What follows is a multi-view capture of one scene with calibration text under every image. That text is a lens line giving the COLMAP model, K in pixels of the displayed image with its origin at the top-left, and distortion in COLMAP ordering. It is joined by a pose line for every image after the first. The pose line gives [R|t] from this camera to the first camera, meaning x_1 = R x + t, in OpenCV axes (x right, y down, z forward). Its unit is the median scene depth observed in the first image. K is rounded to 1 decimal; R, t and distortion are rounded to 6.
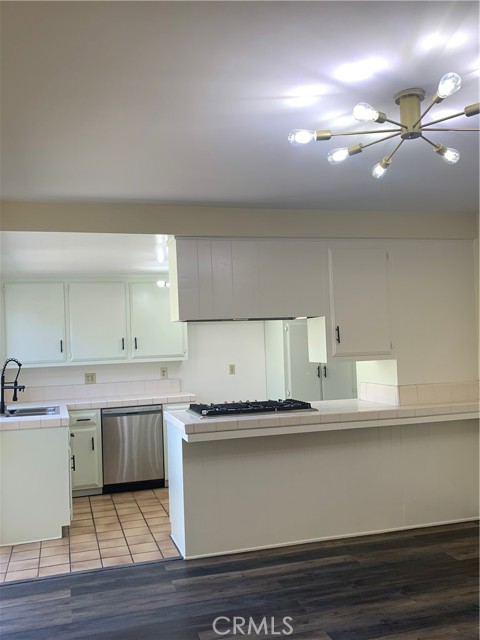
lens RADIAL K [[611.7, 0, 239.9], [0, 611.7, 319.7], [0, 0, 1]] dist [-0.007616, 0.000000]
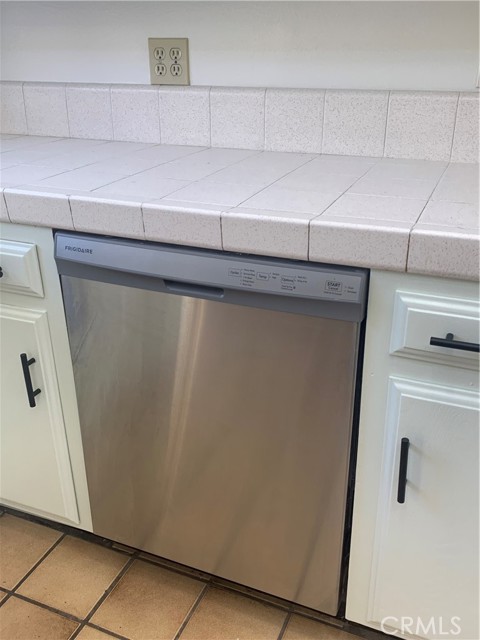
lens RADIAL K [[611.7, 0, 240.1], [0, 611.7, 319.5], [0, 0, 1]] dist [-0.007616, 0.000000]
pose [[0.771398, 0.291904, -0.565453, -0.066876], [-0.008484, 0.893222, 0.449535, 0.084614], [0.636296, -0.341973, 0.691507, 0.881014]]
